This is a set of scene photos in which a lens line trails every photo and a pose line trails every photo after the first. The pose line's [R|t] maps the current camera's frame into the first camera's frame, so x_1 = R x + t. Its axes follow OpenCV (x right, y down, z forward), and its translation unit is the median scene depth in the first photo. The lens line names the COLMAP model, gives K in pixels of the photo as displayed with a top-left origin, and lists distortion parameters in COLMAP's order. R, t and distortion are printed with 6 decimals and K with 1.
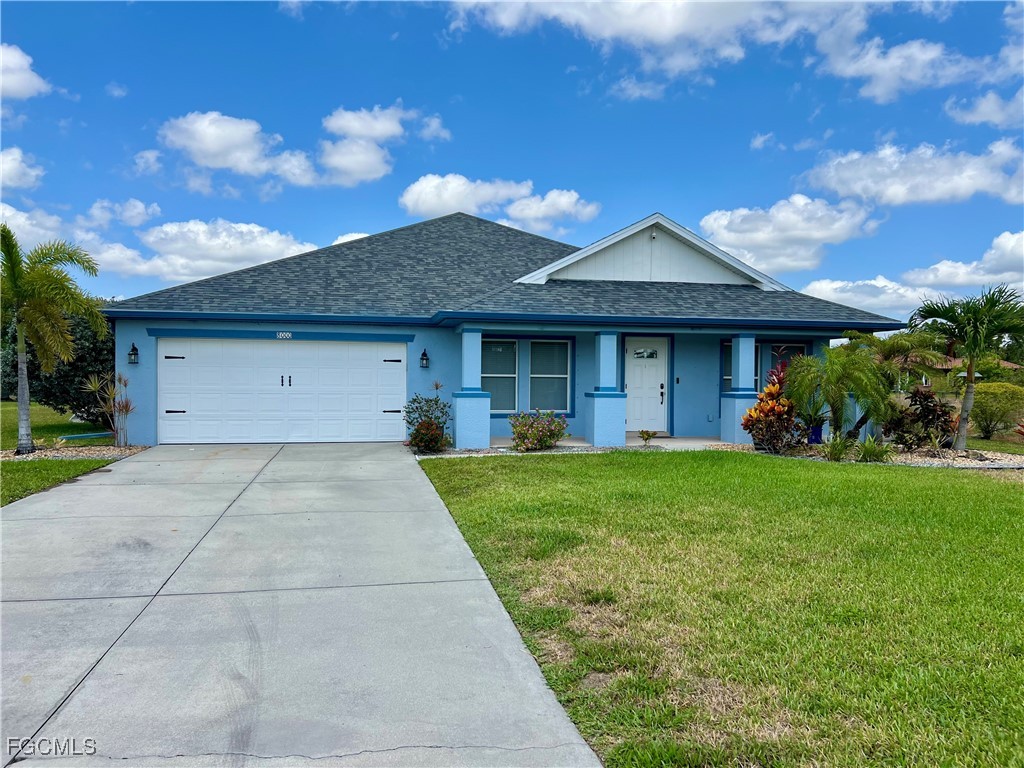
lens RADIAL K [[819.9, 0, 512.0], [0, 819.9, 430.5], [0, 0, 1]] dist [0.037014, -0.050290]
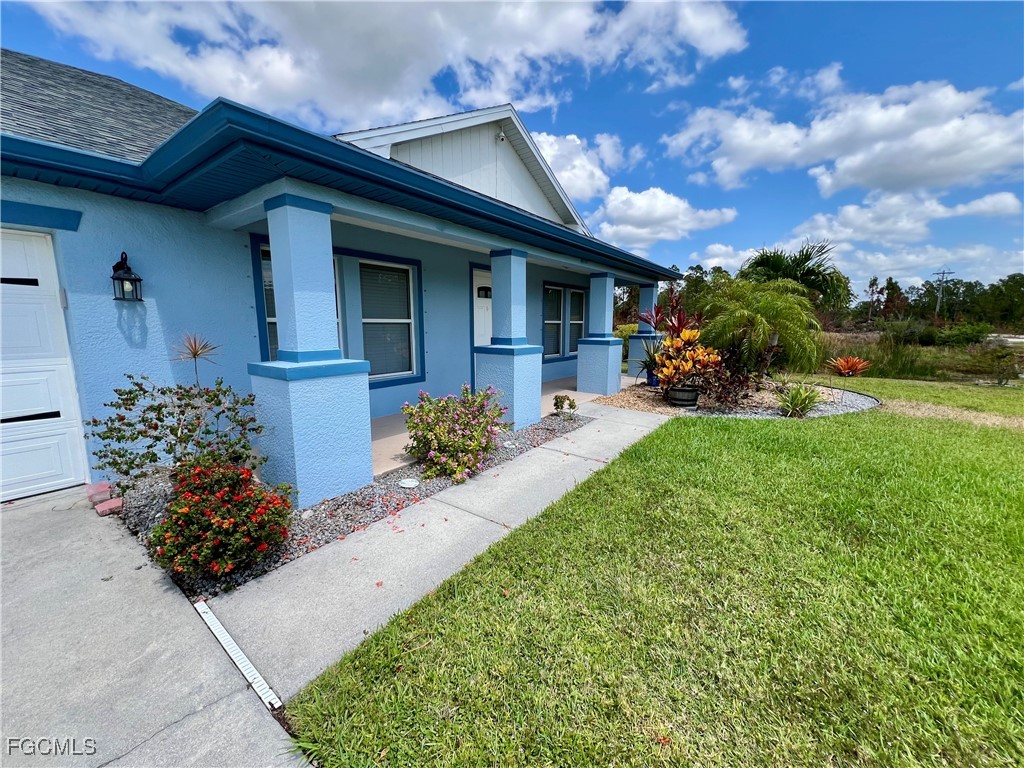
lens RADIAL K [[411.6, 0, 512.0], [0, 411.6, 384.0], [0, 0, 1]] dist [0.000659, 0.000049]
pose [[0.748706, -0.105162, 0.654508, -0.022335], [0.049077, 0.993420, 0.103476, -0.010457], [-0.661083, -0.045352, 0.748941, 0.157959]]
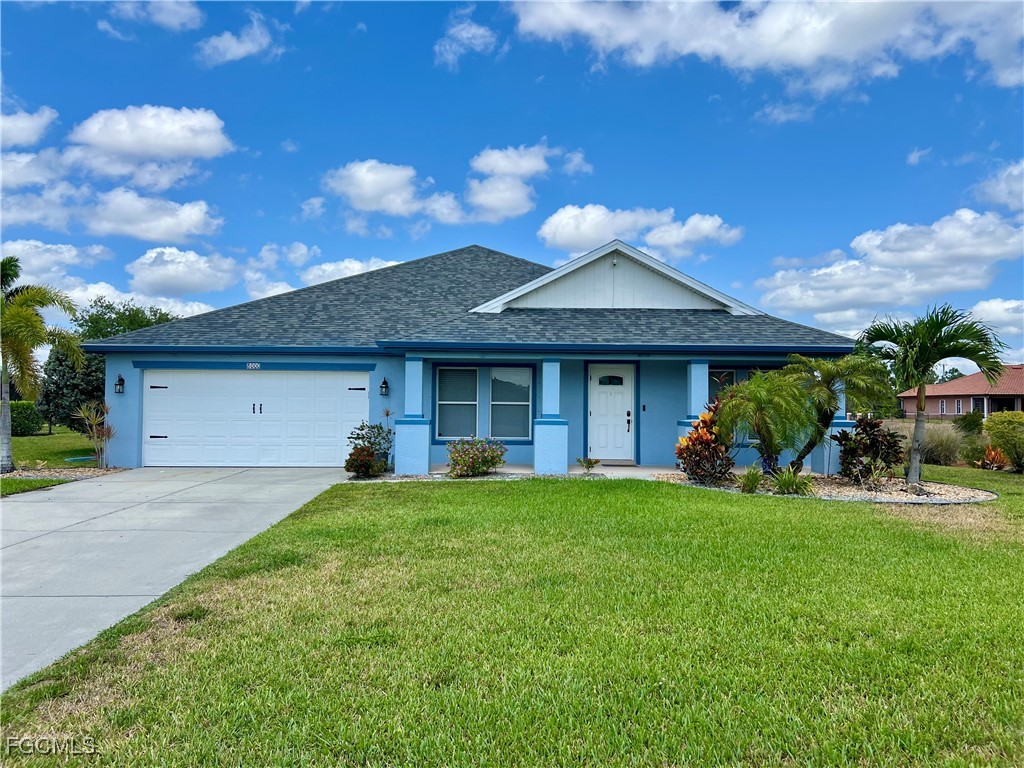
lens RADIAL K [[831.2, 0, 502.1], [0, 831.2, 366.4], [0, 0, 1]] dist [0.028537, -0.062301]
pose [[0.981875, -0.009893, -0.189271, 0.052178], [-0.011249, 0.993834, -0.110307, 0.000322], [0.189195, 0.110437, 0.975709, -0.000154]]
